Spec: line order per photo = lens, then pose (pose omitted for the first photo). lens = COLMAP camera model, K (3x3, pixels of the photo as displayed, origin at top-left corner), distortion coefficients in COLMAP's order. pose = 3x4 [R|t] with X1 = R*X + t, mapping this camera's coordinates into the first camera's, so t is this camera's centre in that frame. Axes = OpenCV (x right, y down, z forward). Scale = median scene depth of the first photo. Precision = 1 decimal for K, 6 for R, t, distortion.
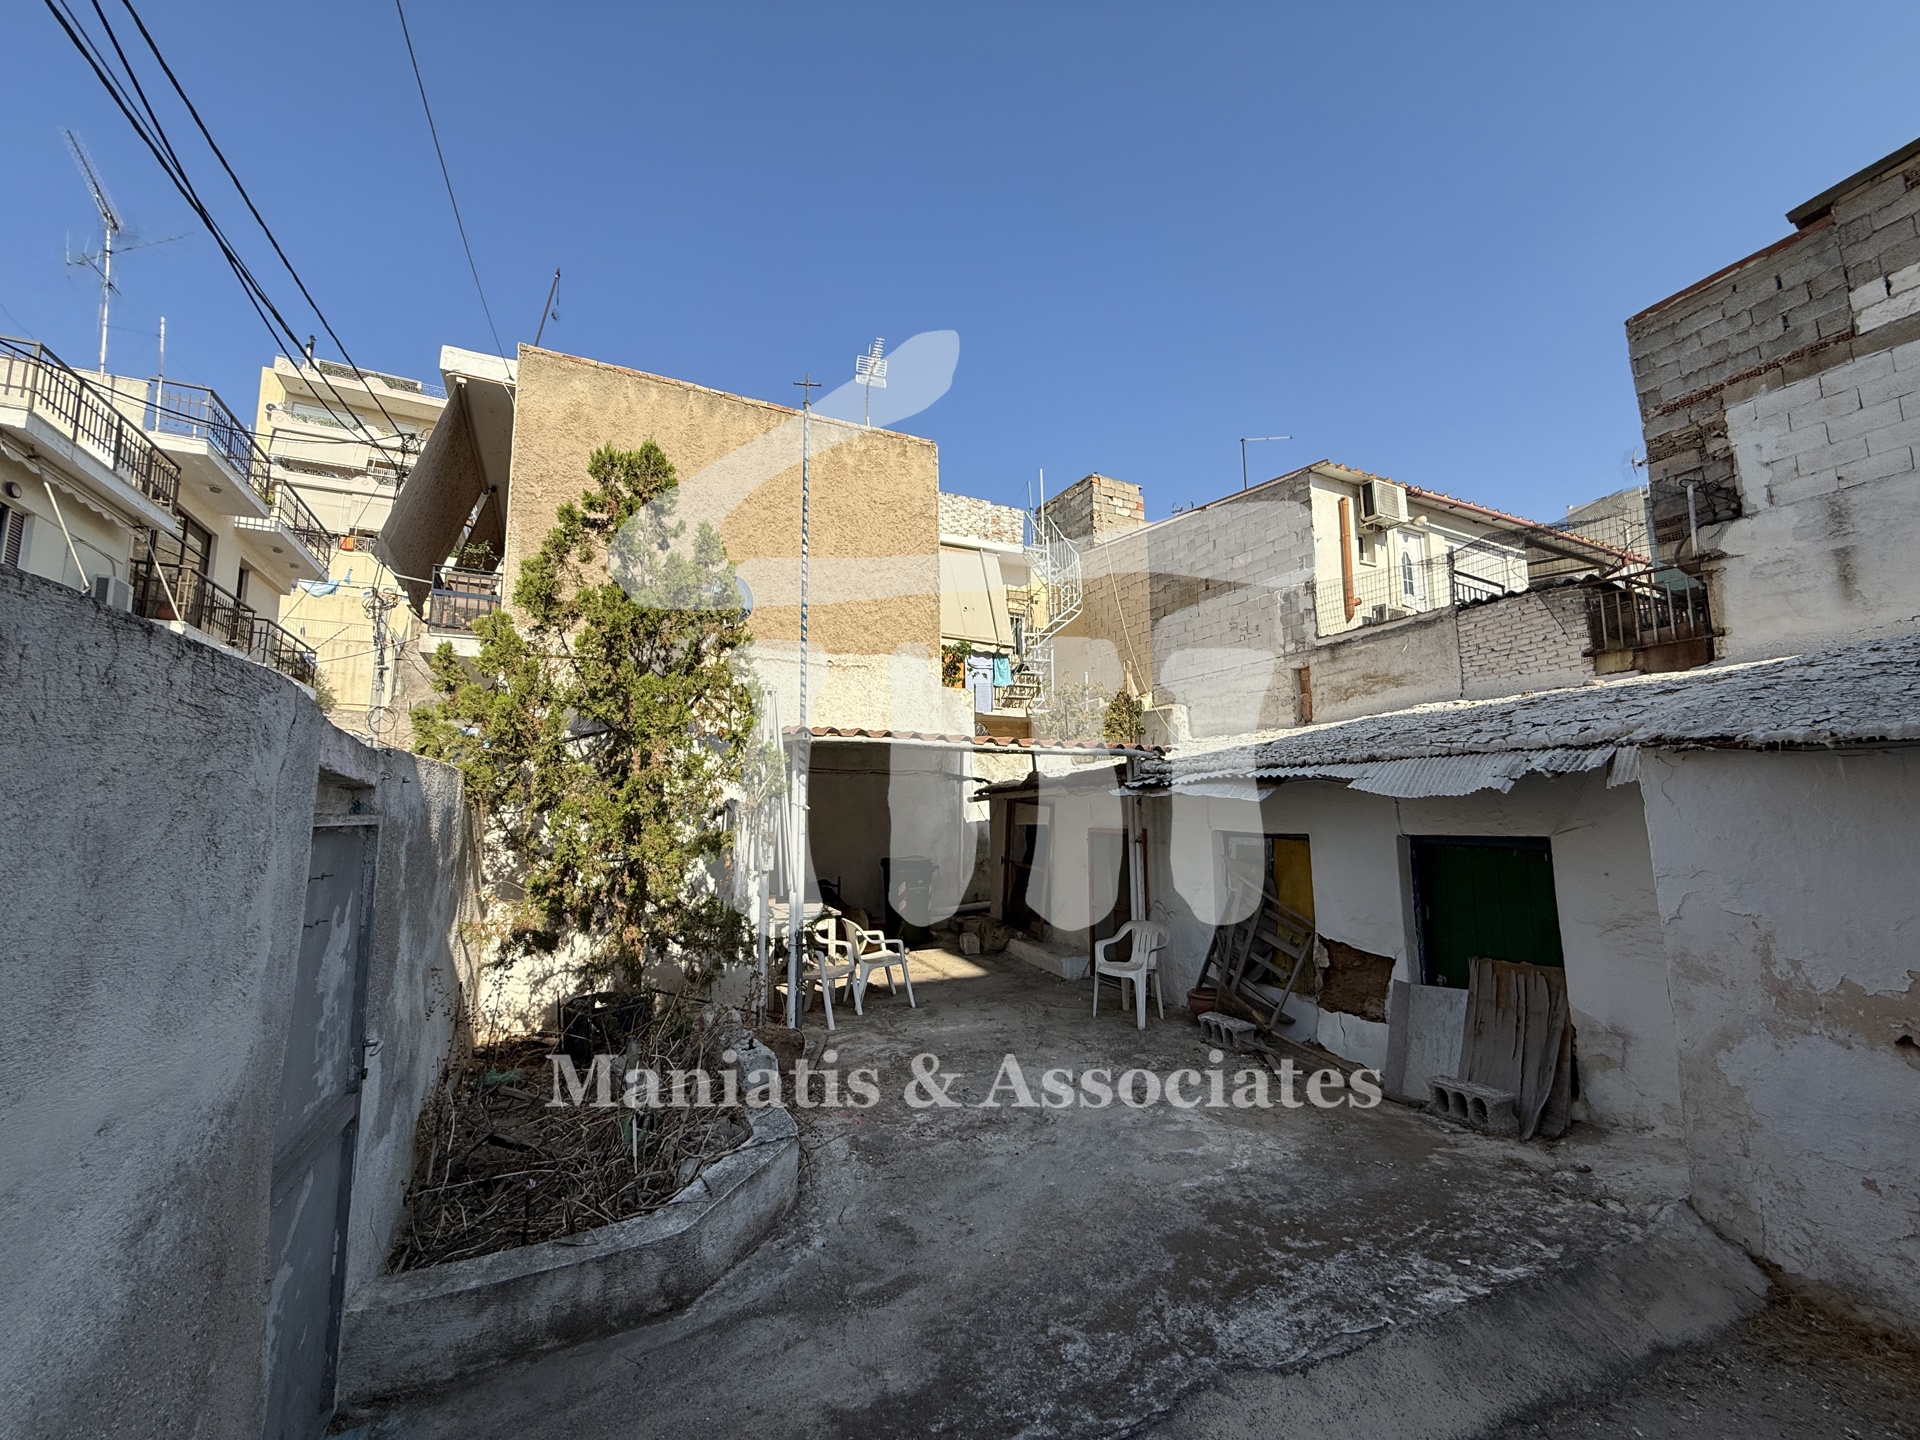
lens RADIAL K [[761.8, 0, 953.9], [0, 761.8, 719.9], [0, 0, 1]] dist [-0.001223, 0.000184]
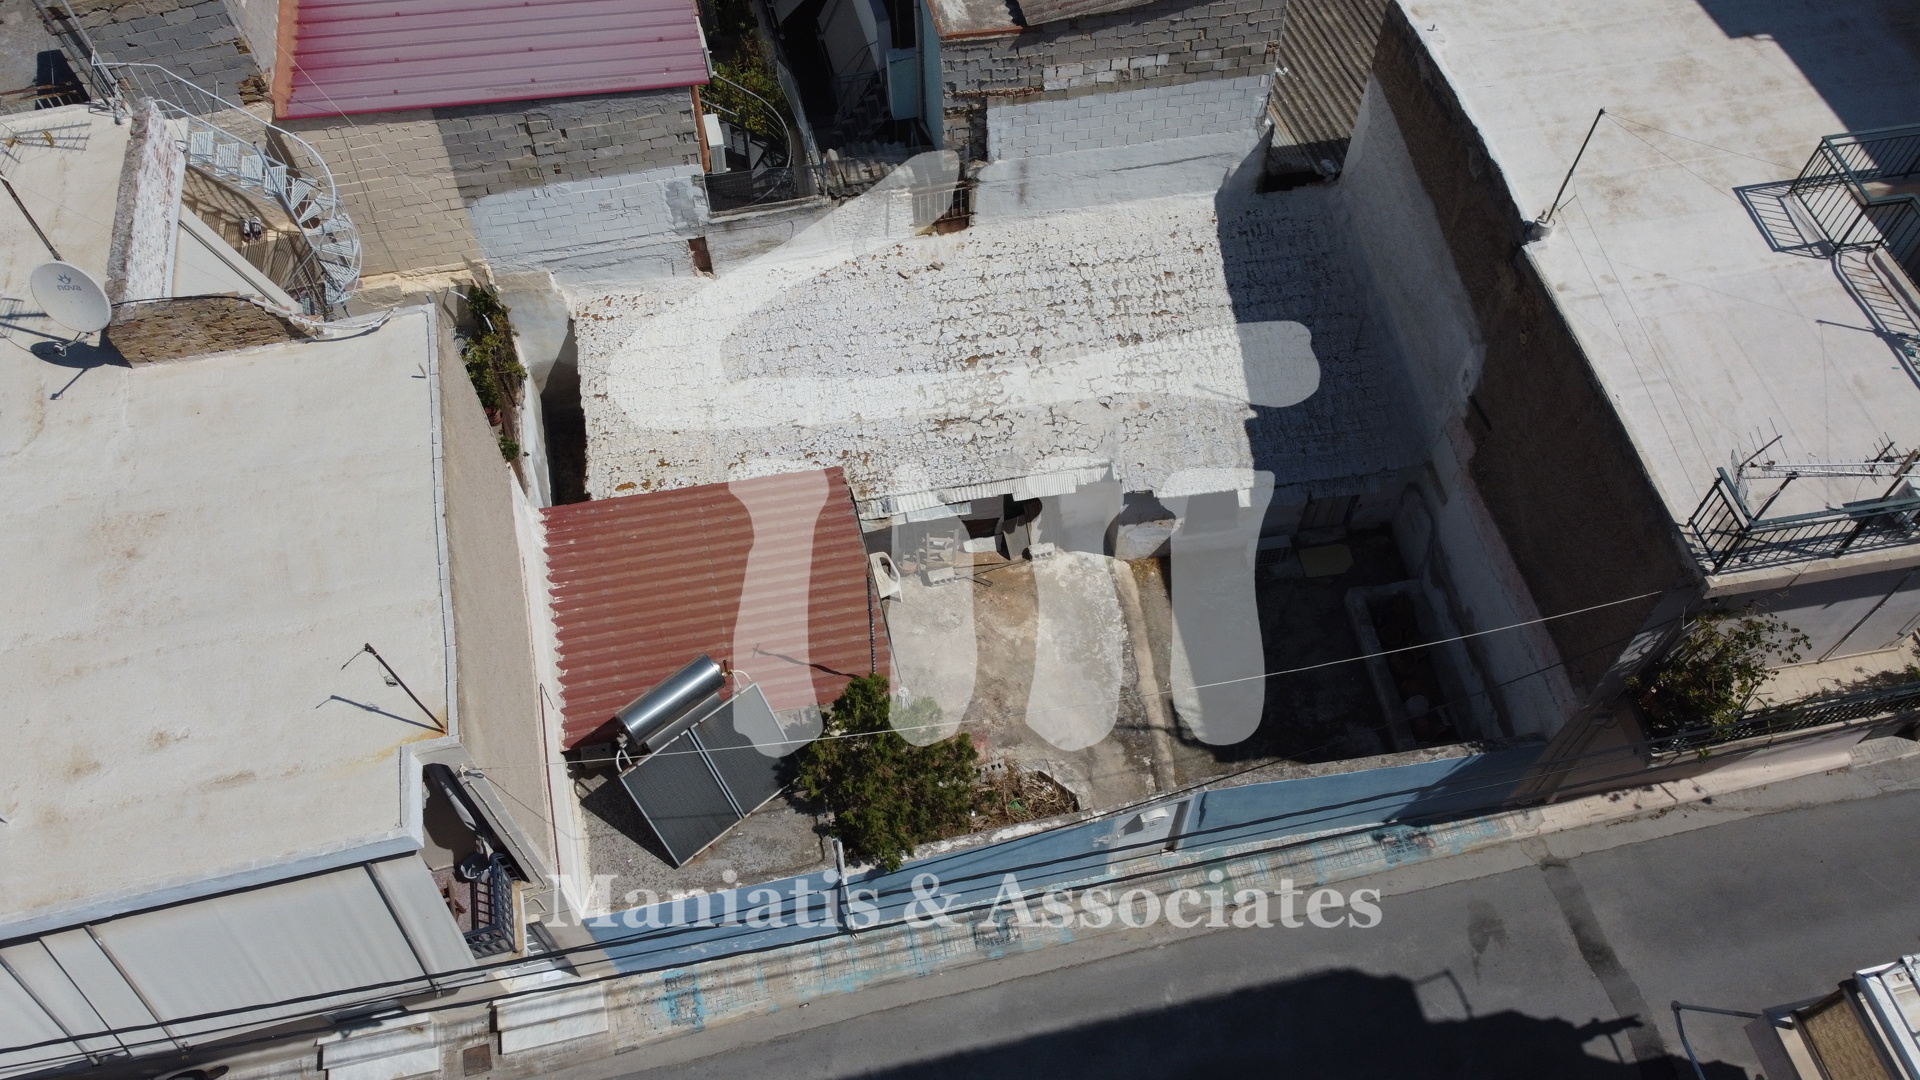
lens RADIAL K [[1442.0, 0, 966.4], [0, 1442.0, 547.8], [0, 0, 1]] dist [0.003296, -0.004904]
pose [[0.240754, -0.807340, 0.538738, -1.569147], [-0.114123, 0.527667, 0.841750, -2.751705], [-0.963853, -0.264137, 0.034902, 0.745683]]
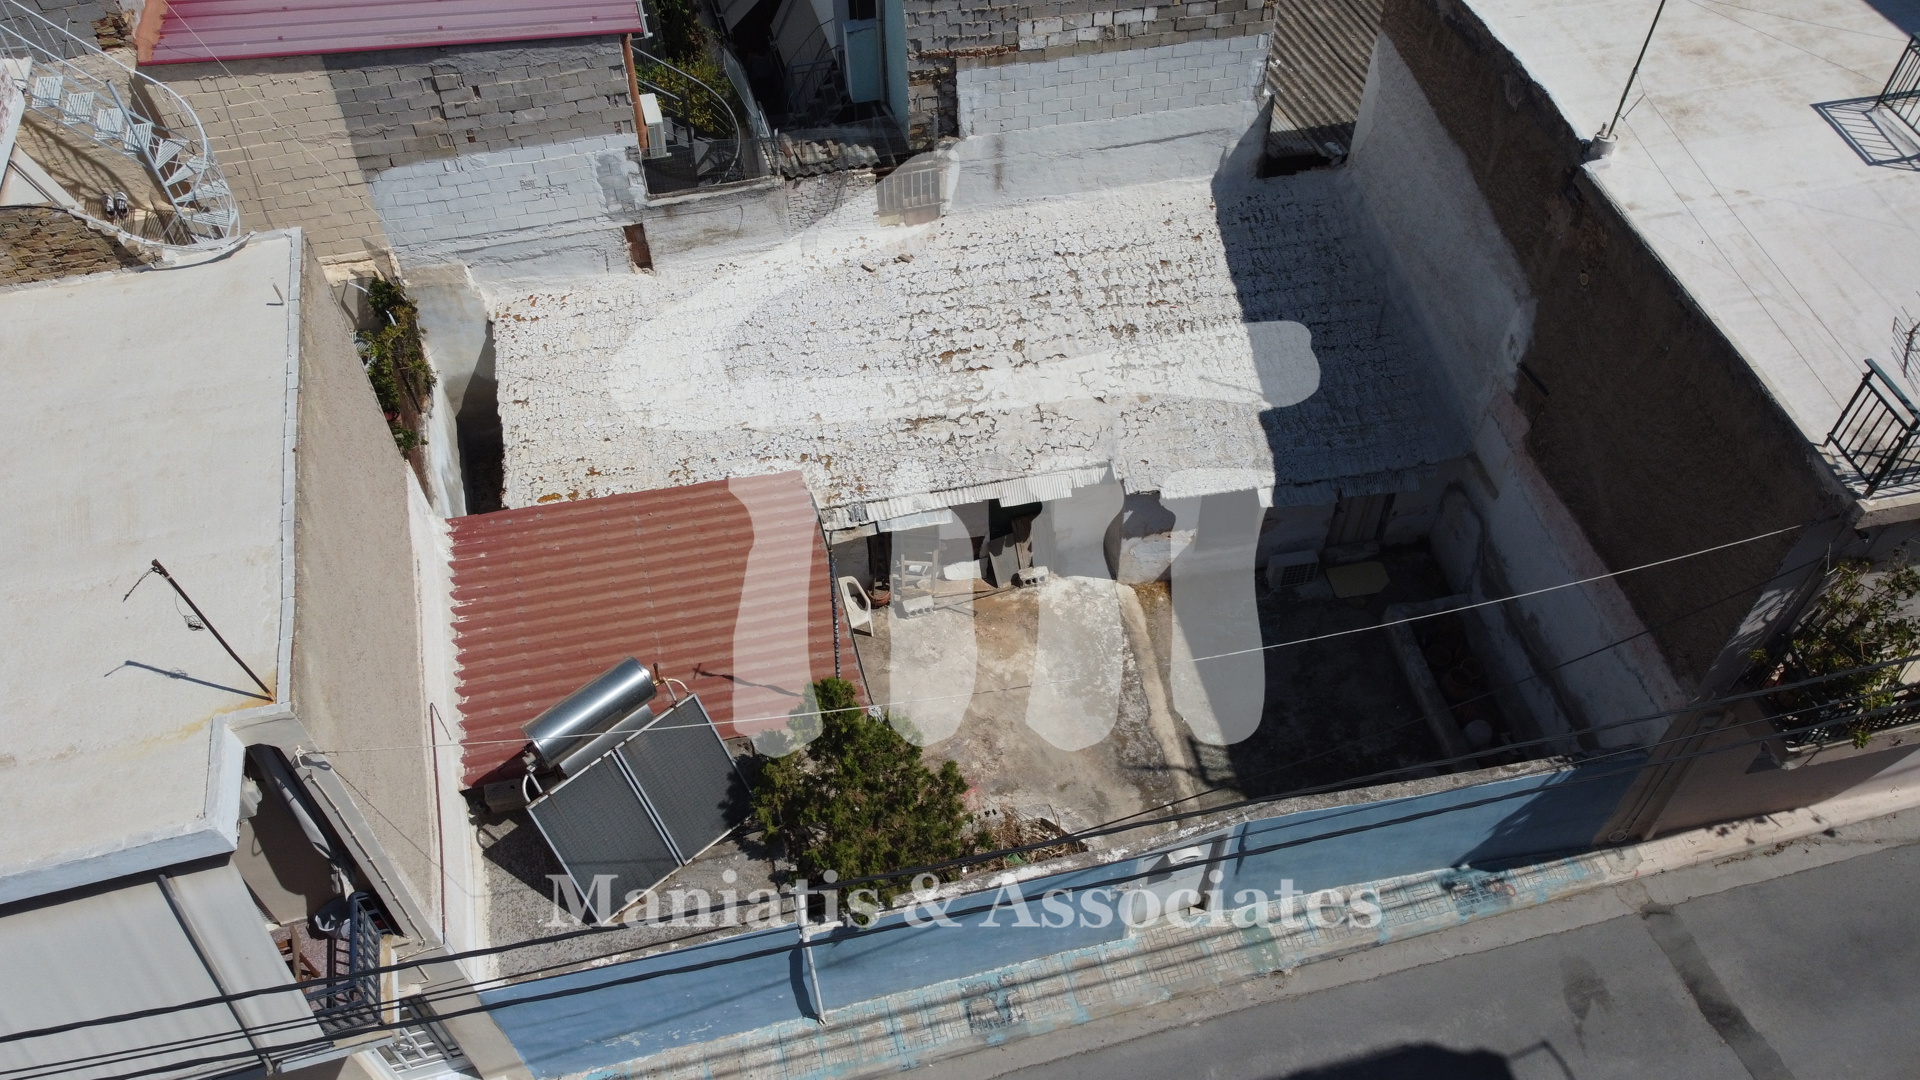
lens RADIAL K [[1442.0, 0, 962.6], [0, 1442.0, 544.4], [0, 0, 1]] dist [0.003296, -0.004904]
pose [[0.210379, -0.744845, 0.633203, -1.558101], [-0.114006, 0.624588, 0.772588, -2.172482], [-0.970950, -0.234725, 0.046483, 0.704027]]
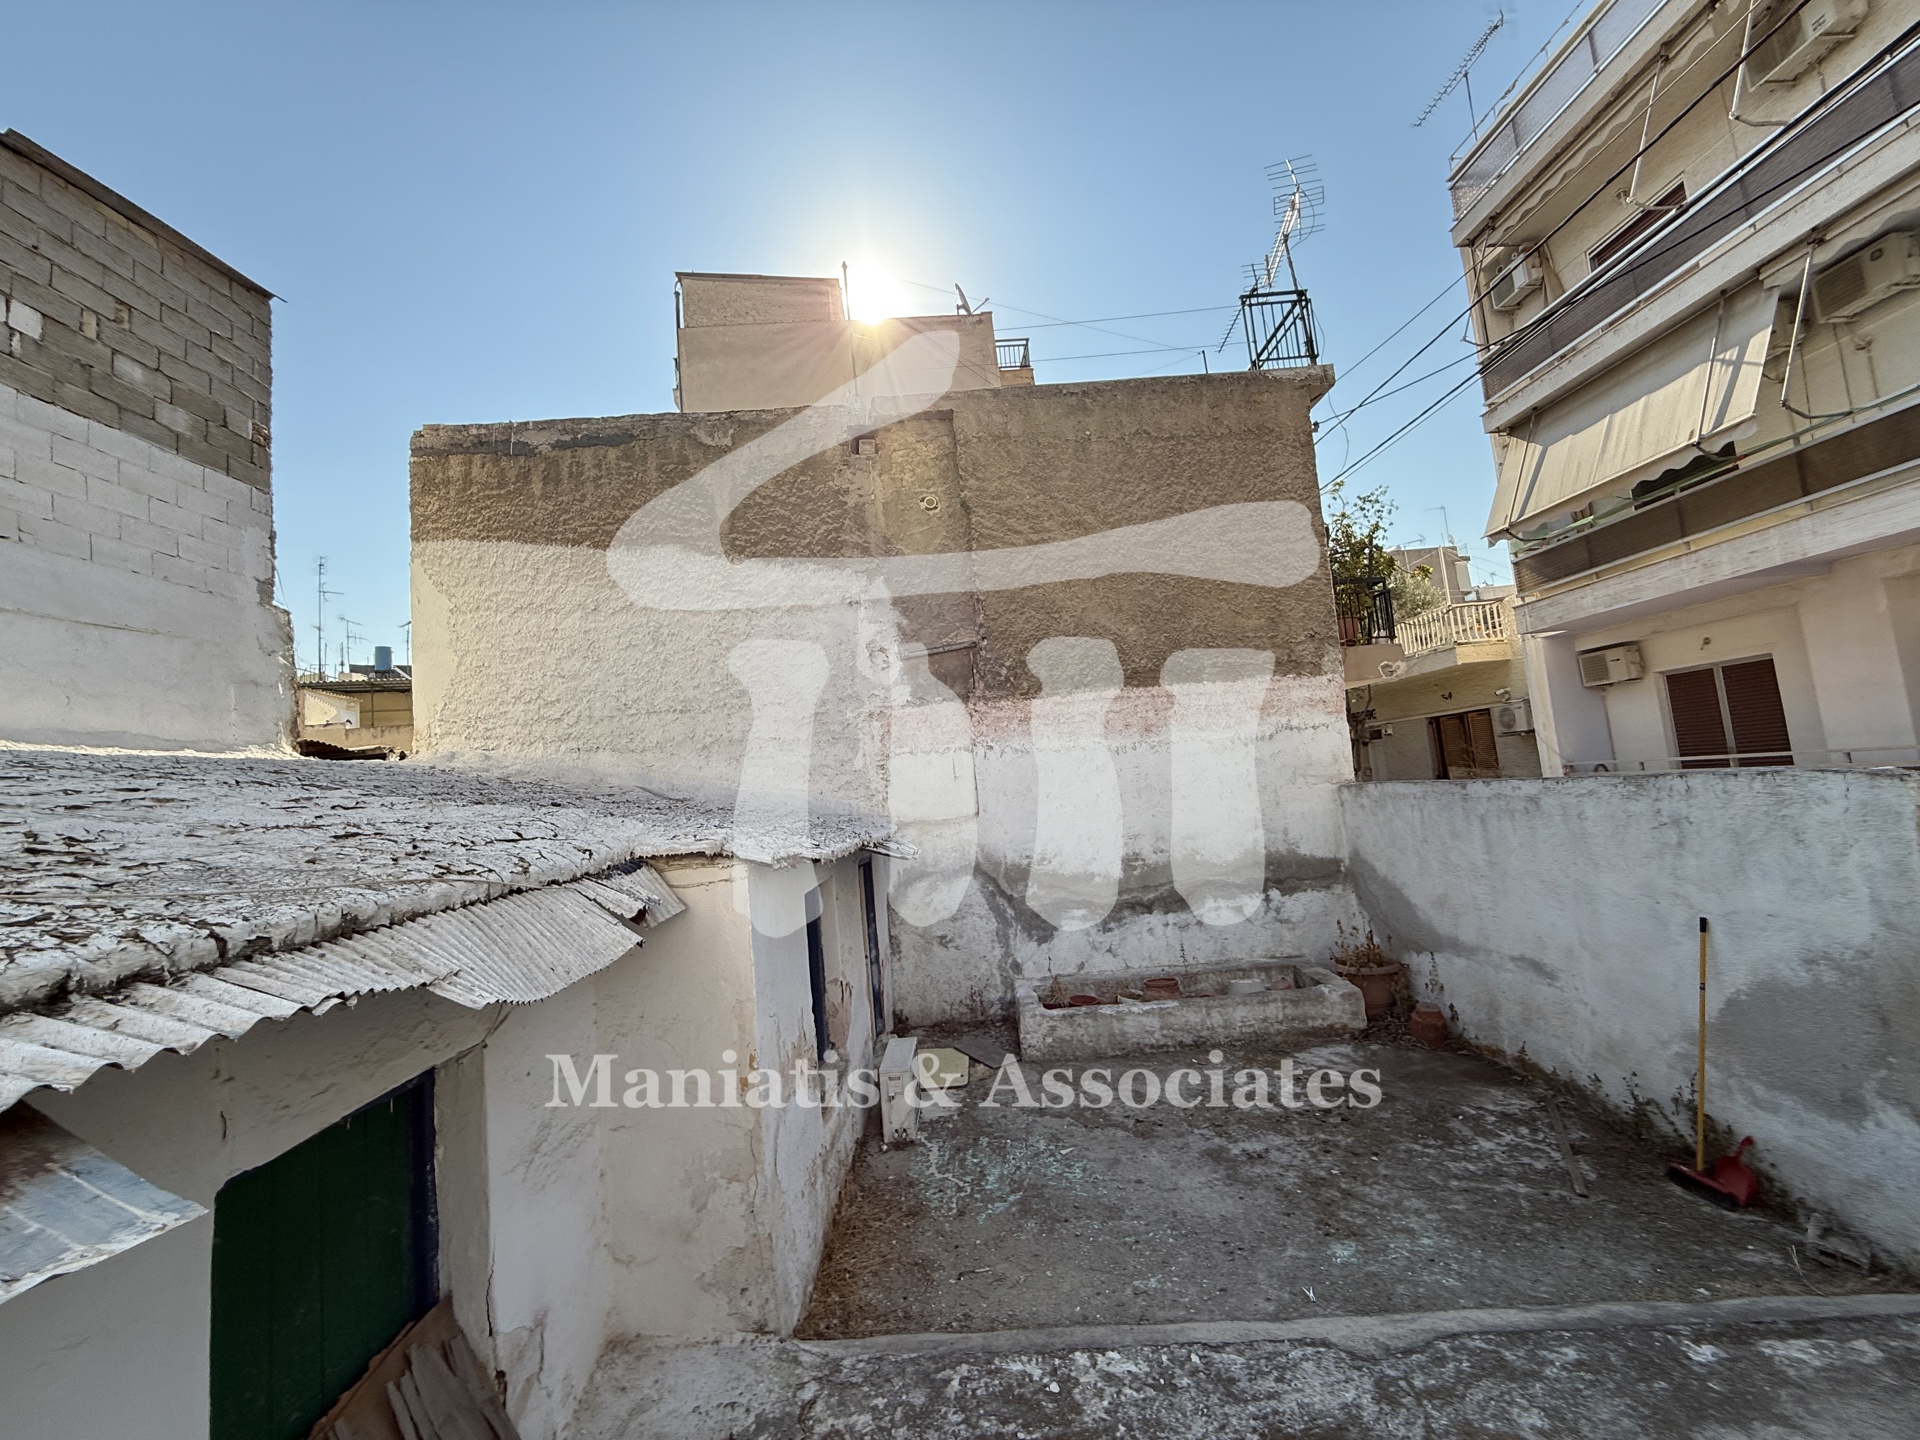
lens RADIAL K [[761.8, 0, 954.1], [0, 761.8, 722.2], [0, 0, 1]] dist [-0.001223, 0.000184]
pose [[-0.911844, 0.122965, 0.391688, 0.141201], [0.043566, 0.977685, -0.205510, 0.035298], [-0.408218, -0.170329, -0.896853, 0.965884]]
